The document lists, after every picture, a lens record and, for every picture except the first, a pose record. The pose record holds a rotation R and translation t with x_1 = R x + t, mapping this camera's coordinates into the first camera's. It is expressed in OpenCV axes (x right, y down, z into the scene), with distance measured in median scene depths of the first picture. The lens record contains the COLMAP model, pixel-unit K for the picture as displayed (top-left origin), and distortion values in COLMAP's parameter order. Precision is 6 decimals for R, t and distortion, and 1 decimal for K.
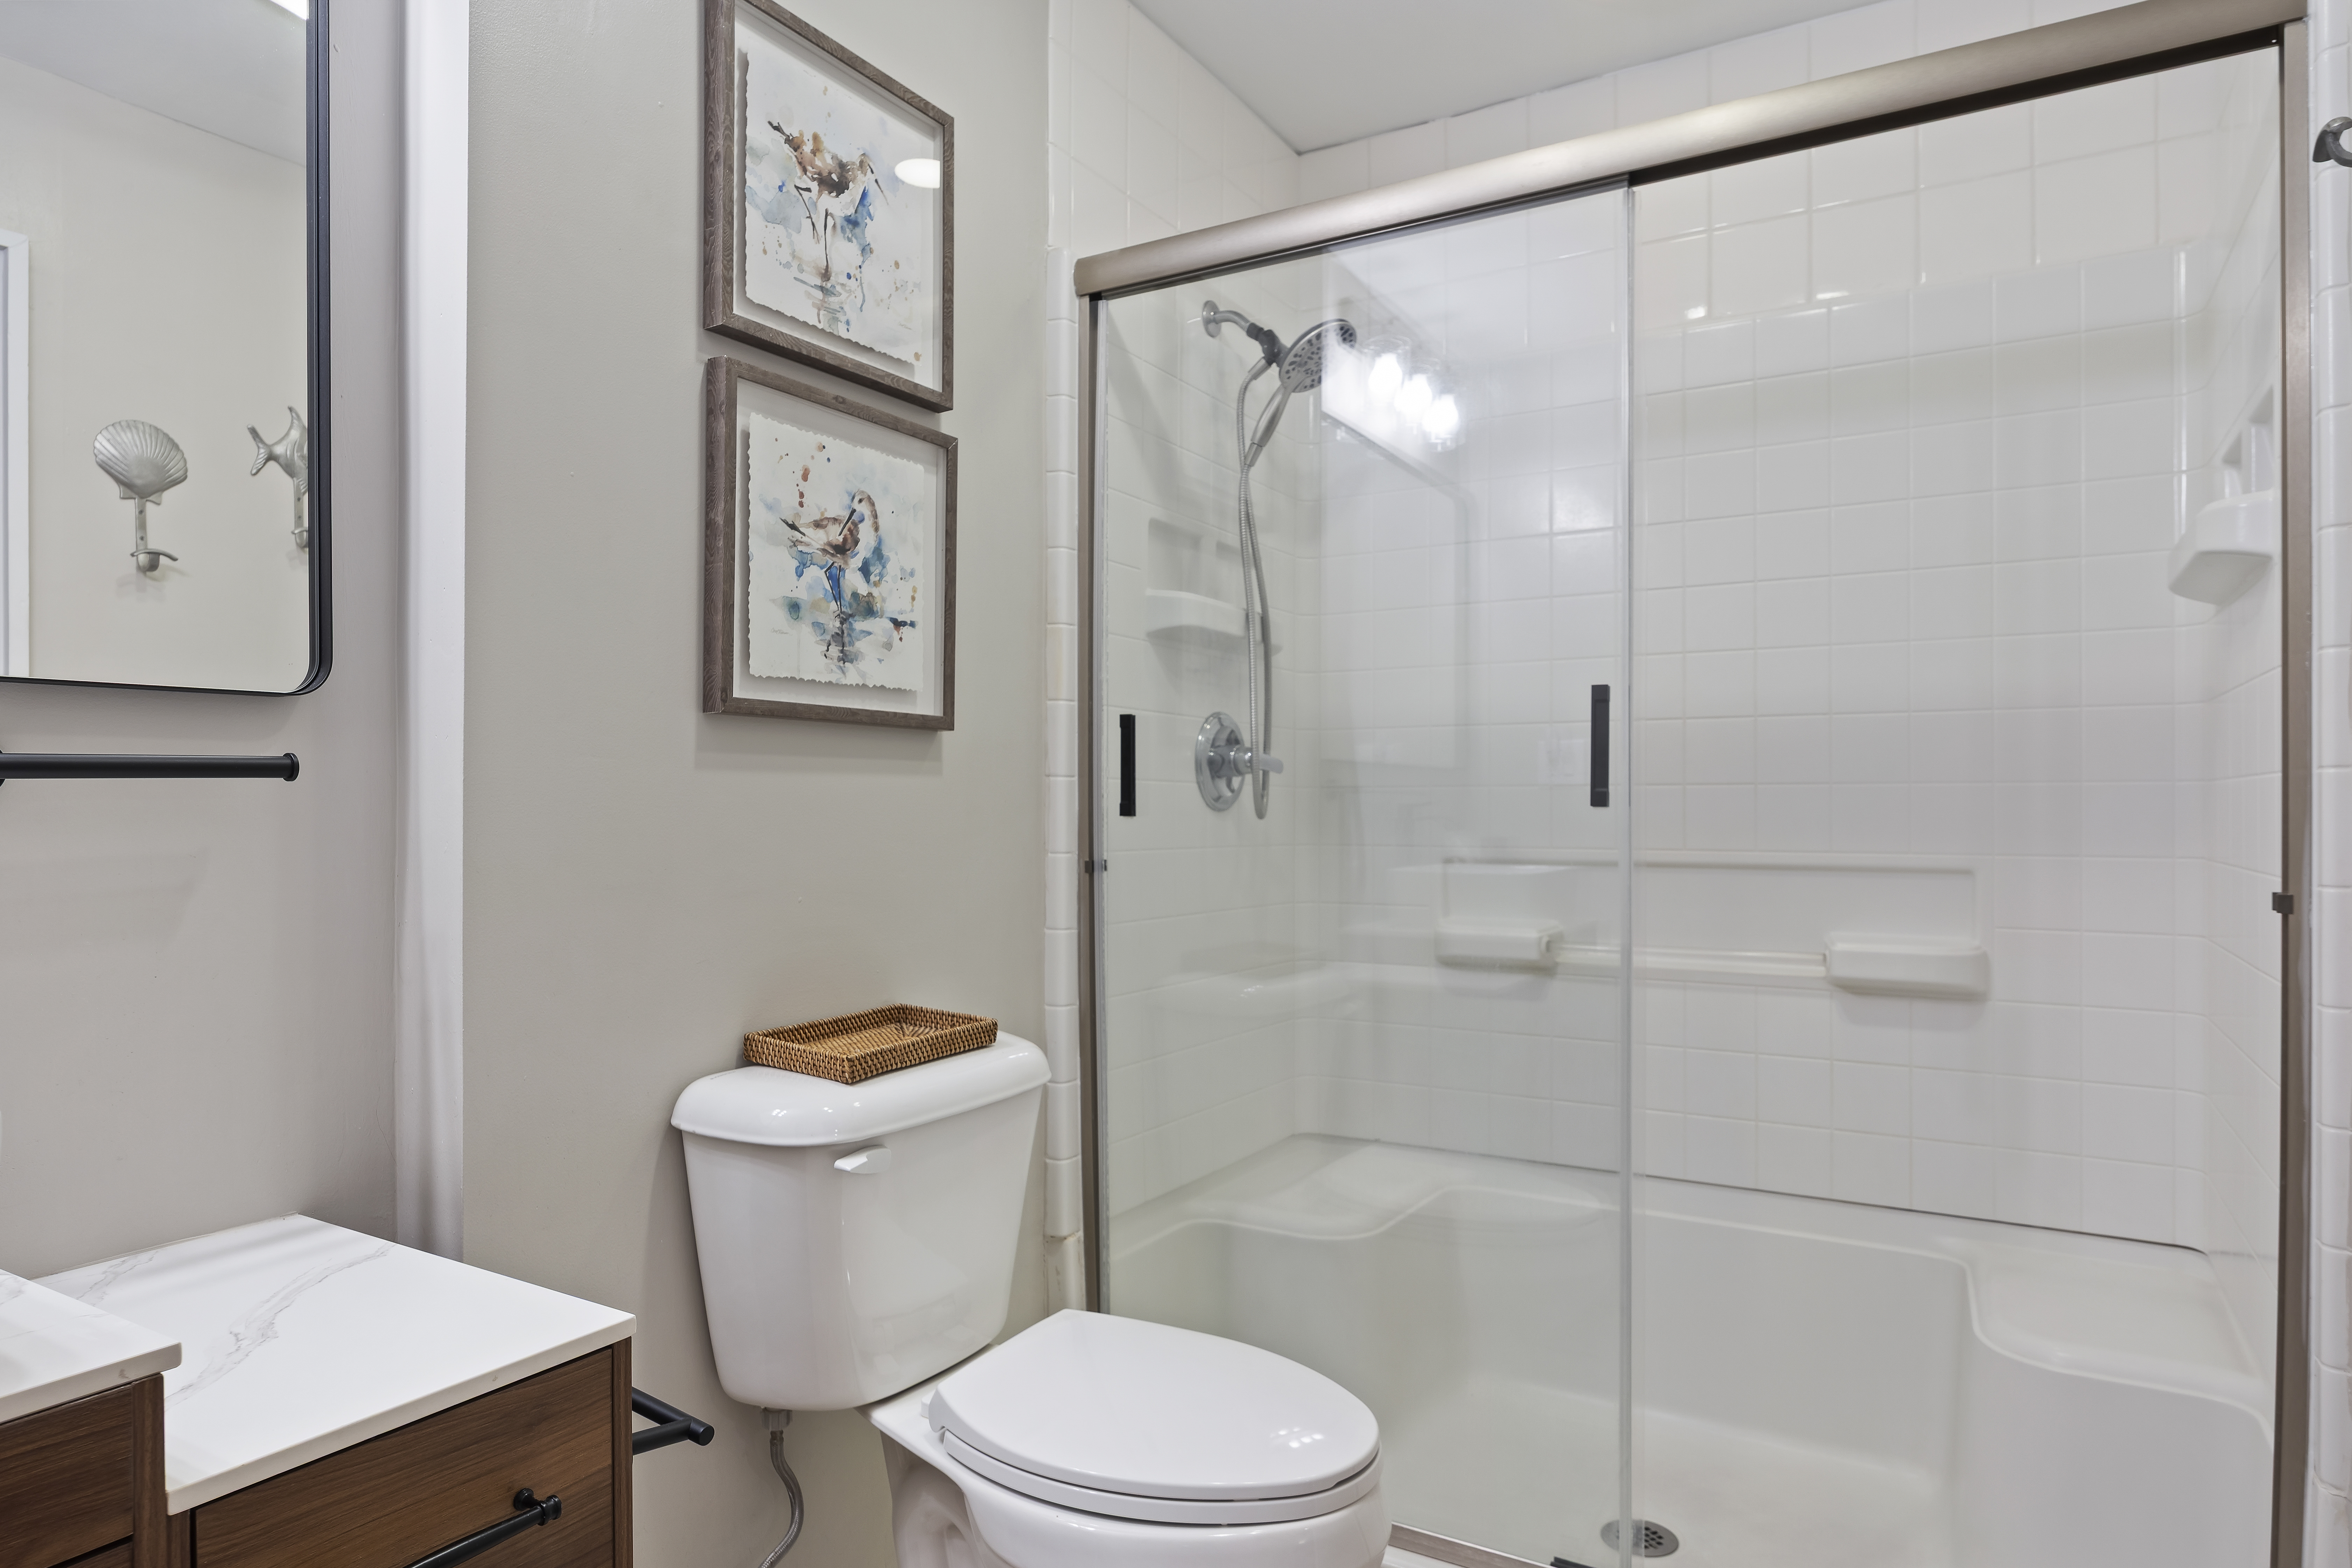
lens RADIAL K [[1427.6, 0, 1175.1], [0, 1427.6, 793.1], [0, 0, 1]] dist [-0.008663, 0.001504]
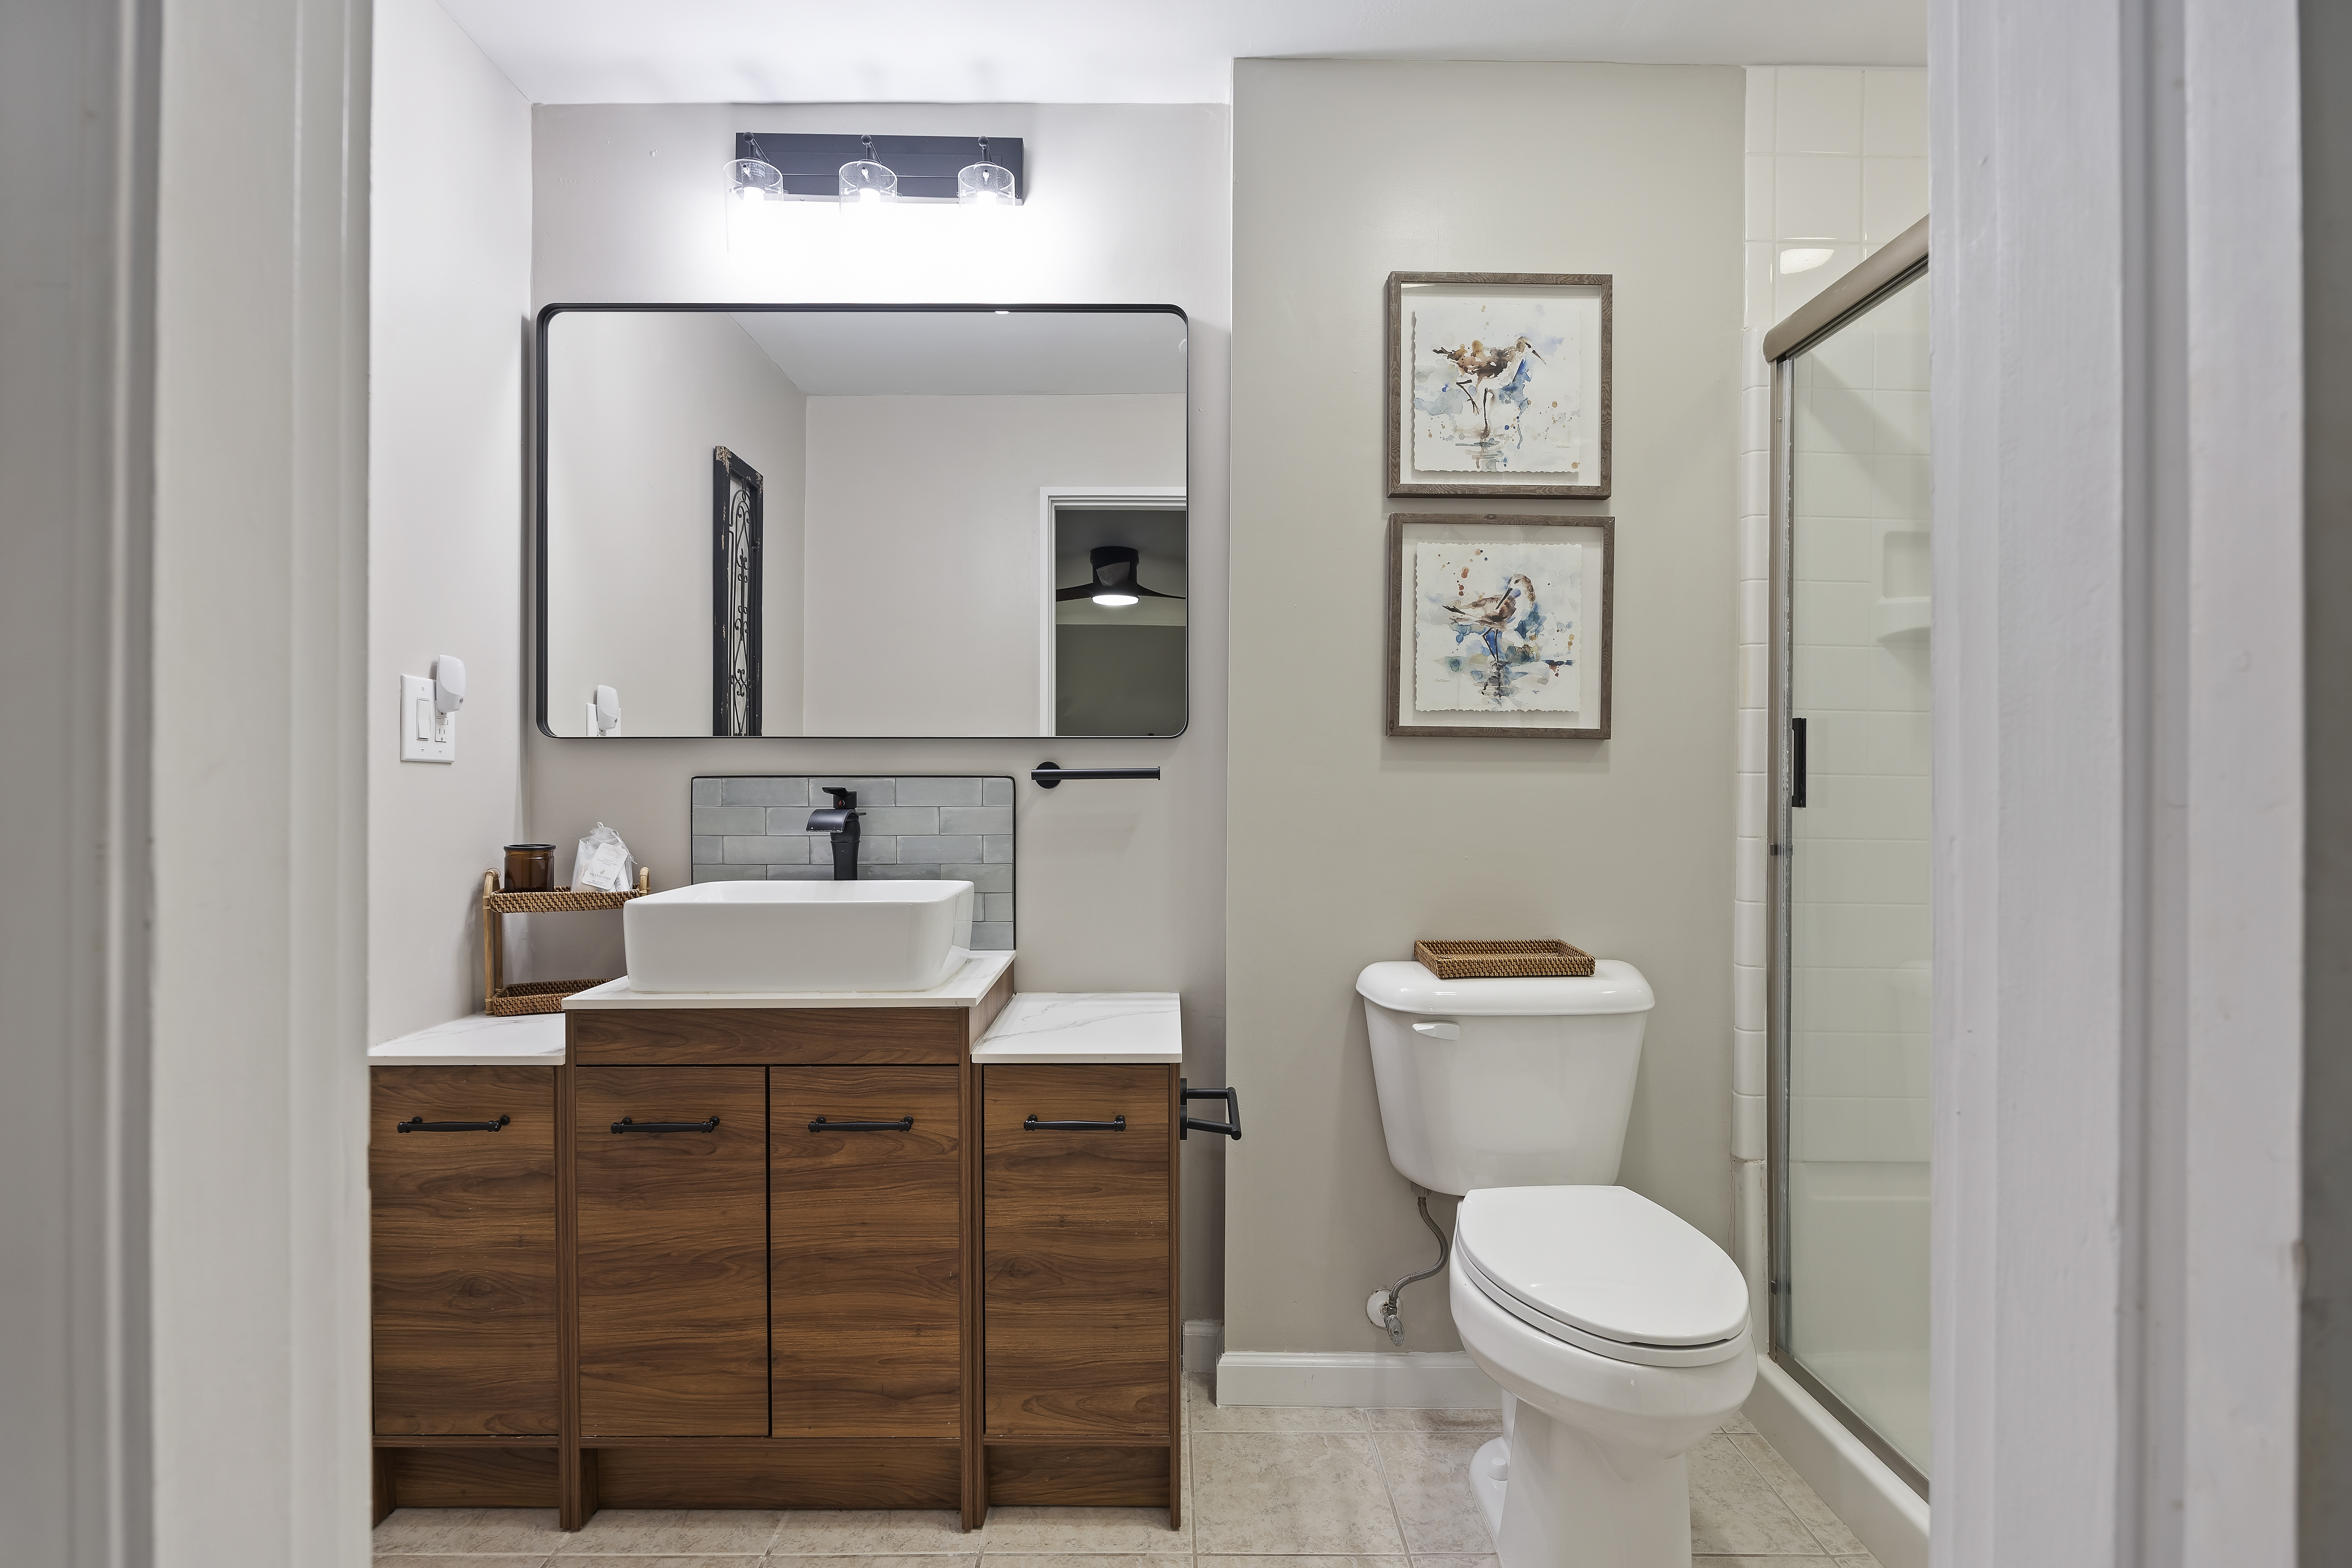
lens RADIAL K [[1200.1, 0, 1177.1], [0, 1200.1, 785.3], [0, 0, 1]] dist [0.007346, 0.001167]
pose [[0.510252, -0.005293, -0.860009, 0.647862], [-0.002029, 0.999971, -0.007358, 0.008773], [0.860023, 0.005499, 0.510226, 0.095636]]
